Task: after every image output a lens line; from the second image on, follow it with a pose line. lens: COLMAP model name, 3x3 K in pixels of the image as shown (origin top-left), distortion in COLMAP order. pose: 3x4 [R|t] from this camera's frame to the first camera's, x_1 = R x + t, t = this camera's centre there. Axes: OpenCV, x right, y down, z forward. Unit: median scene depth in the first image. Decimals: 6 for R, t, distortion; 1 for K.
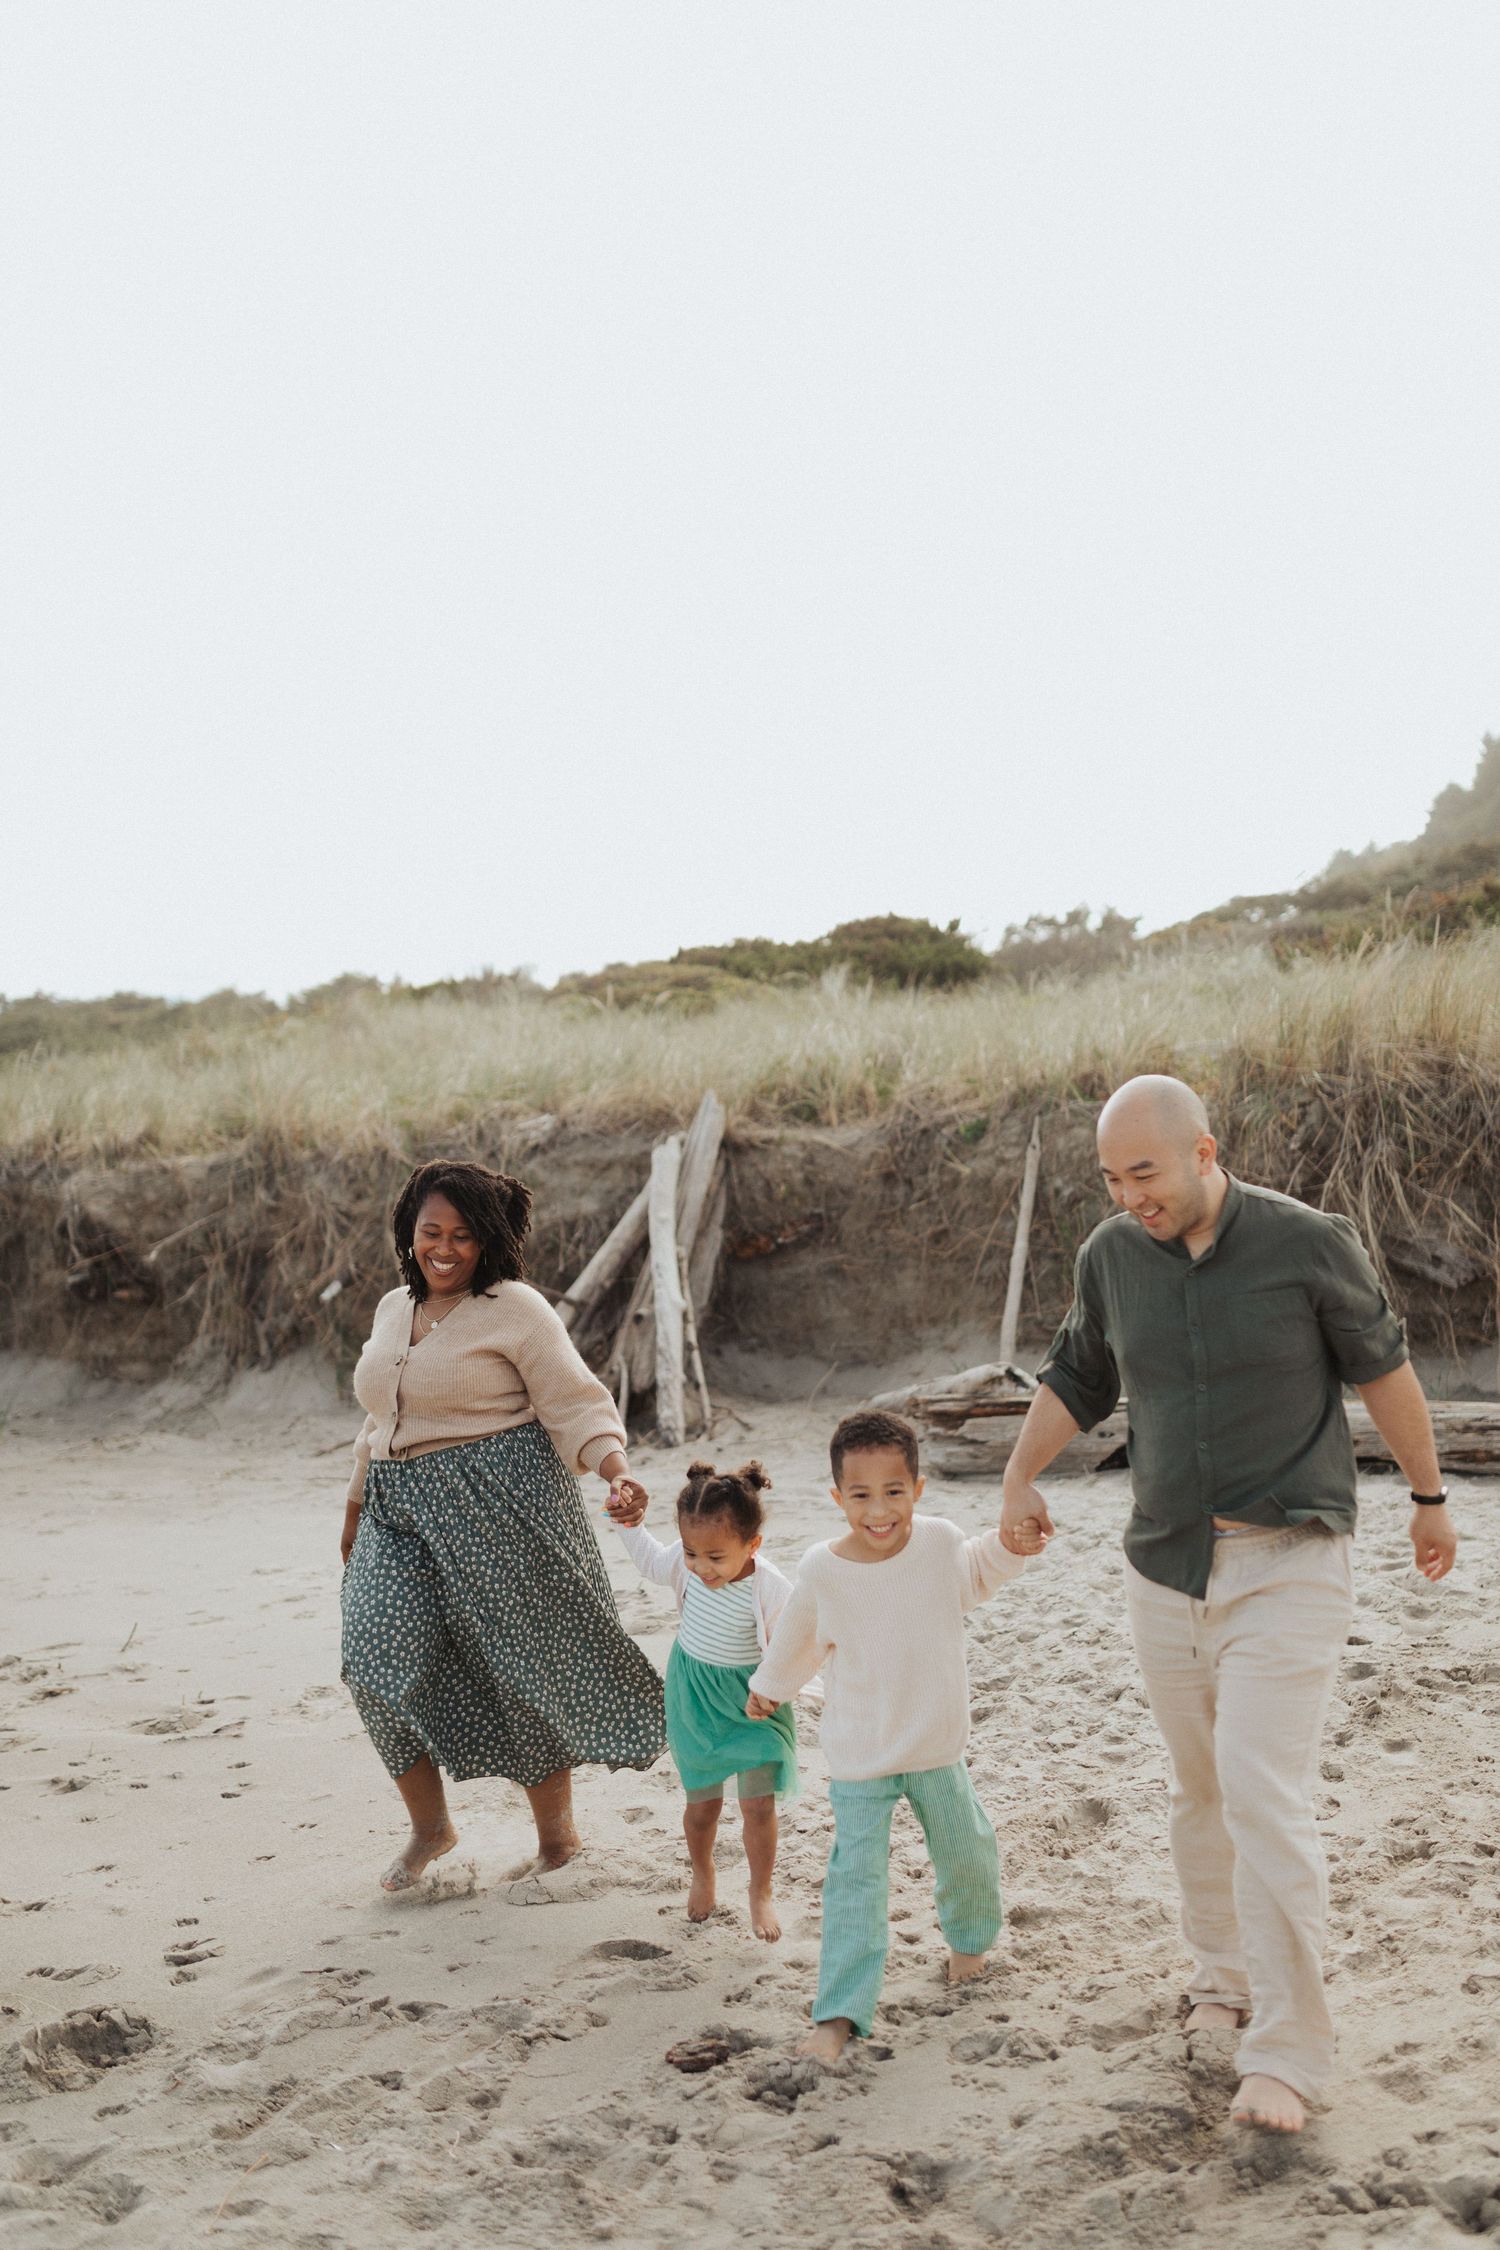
lens RADIAL K [[2137.4, 0, 759.6], [0, 2137.4, 1129.0], [0, 0, 1]] dist [-0.068546, 0.086672]
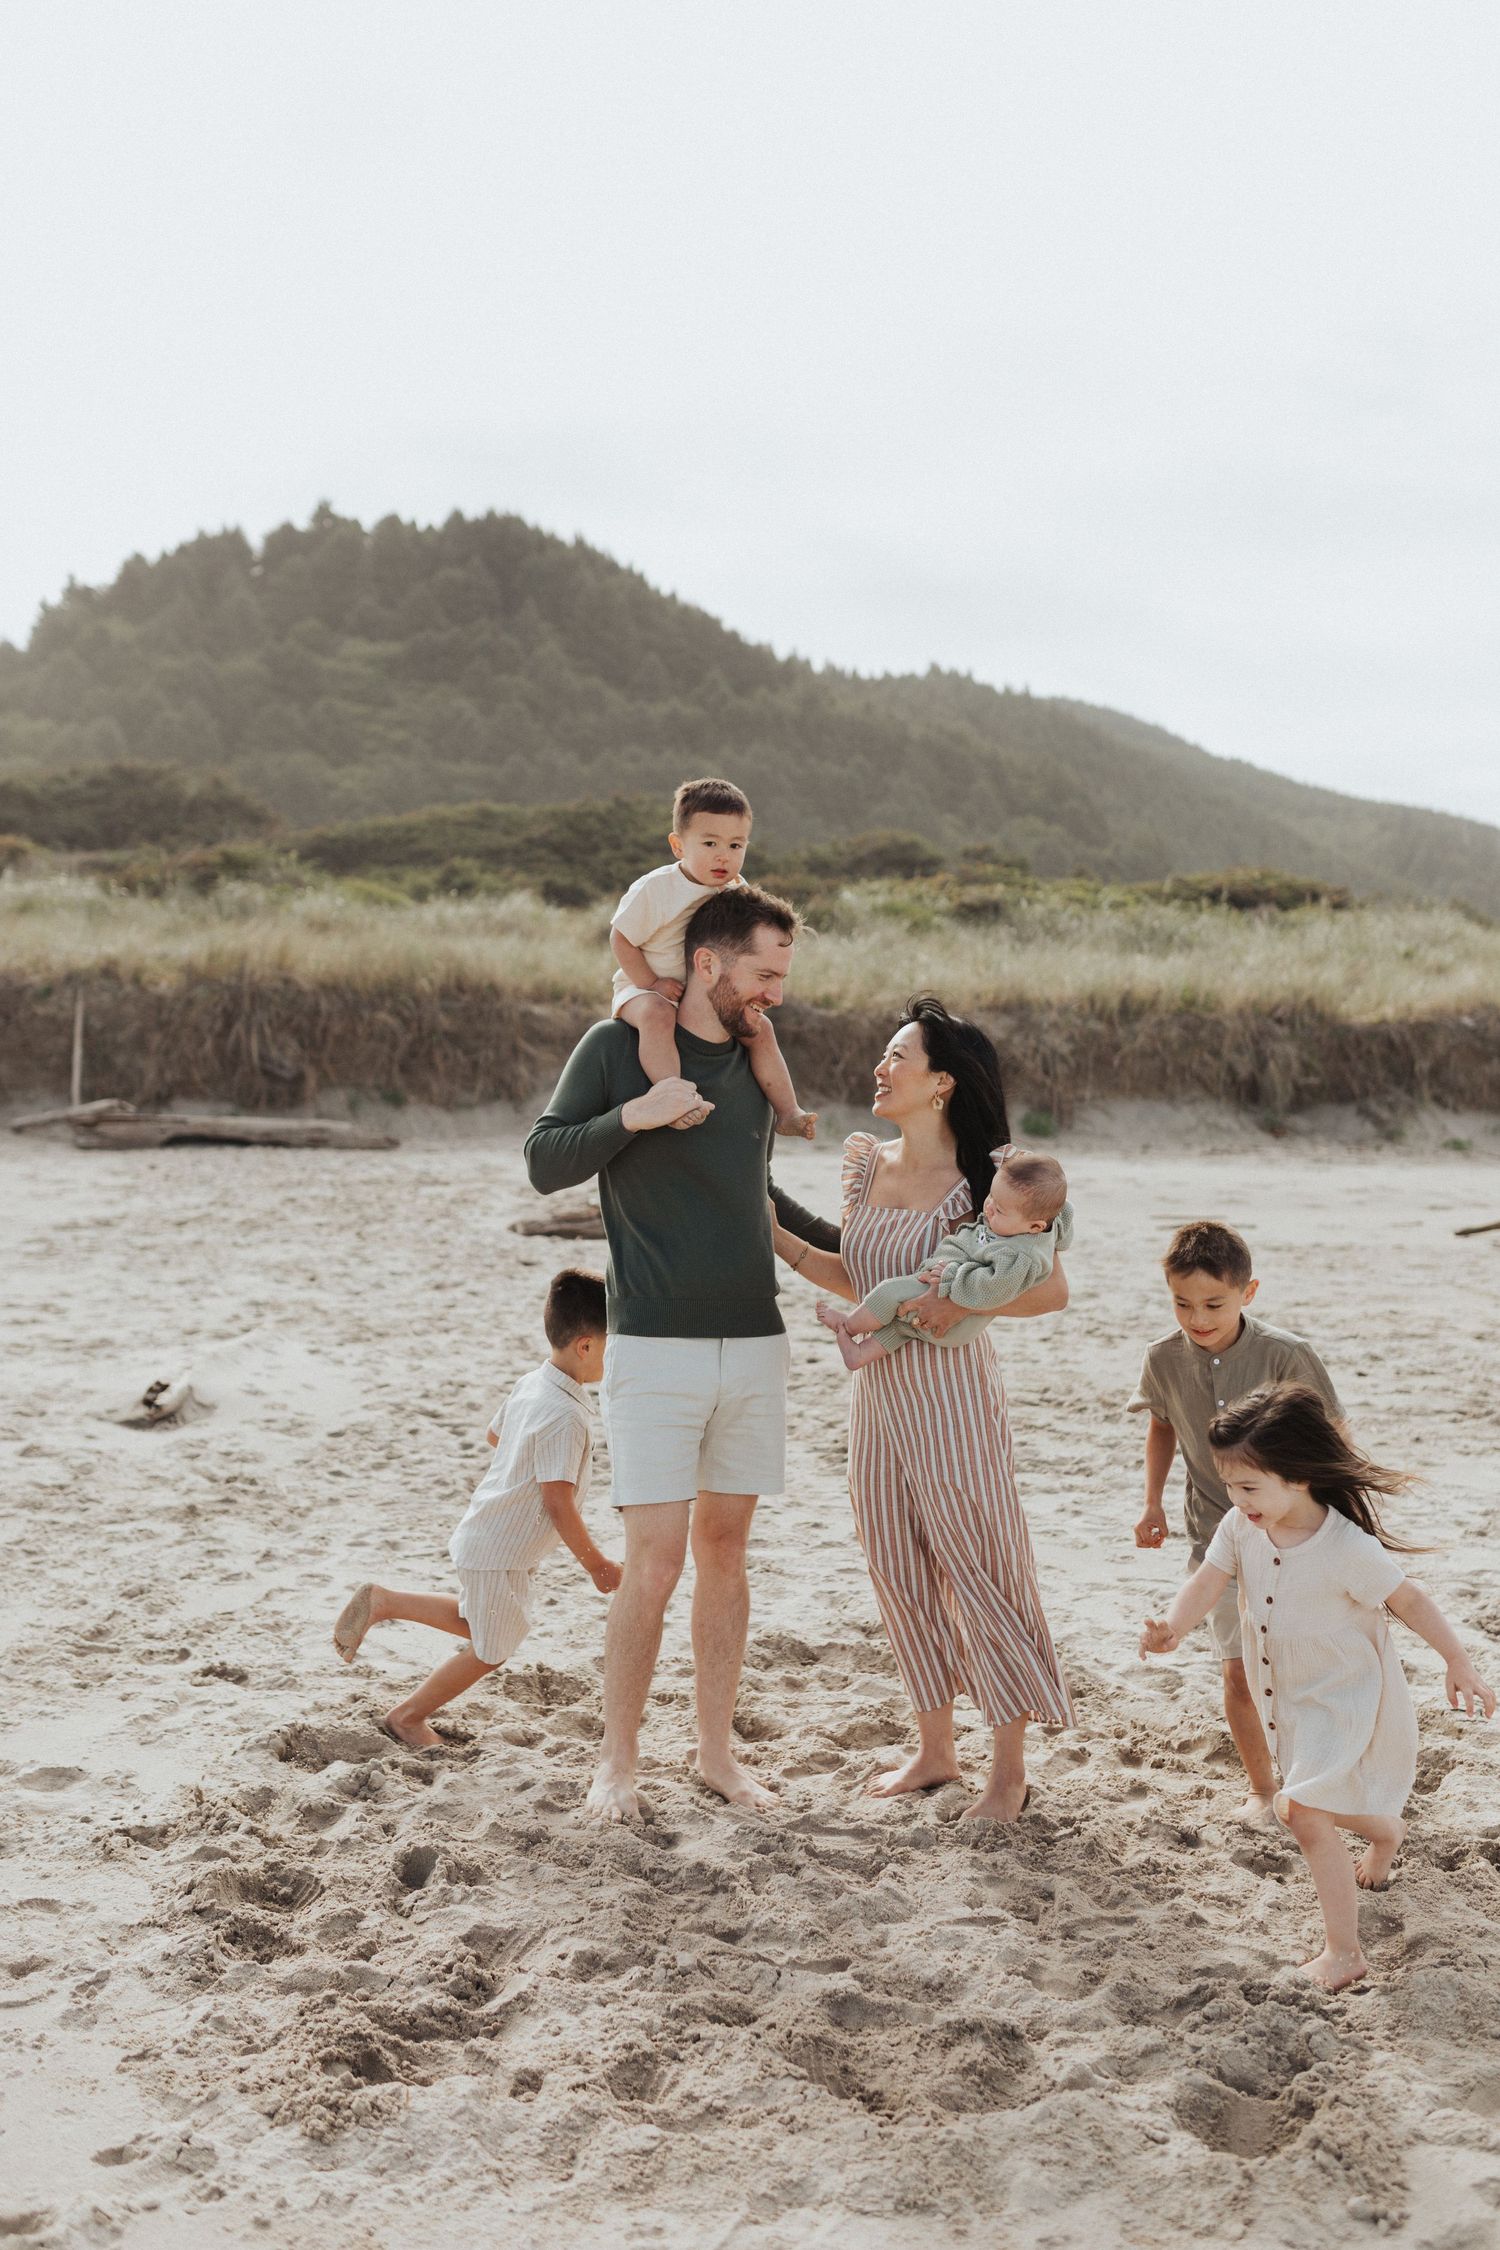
lens RADIAL K [[2137.4, 0, 759.6], [0, 2137.4, 1129.0], [0, 0, 1]] dist [-0.068546, 0.086672]
pose [[0.779011, 0.031902, 0.626198, -0.566933], [-0.074335, 0.996361, 0.041714, -0.003271], [-0.622589, -0.079044, 0.778547, -0.875572]]
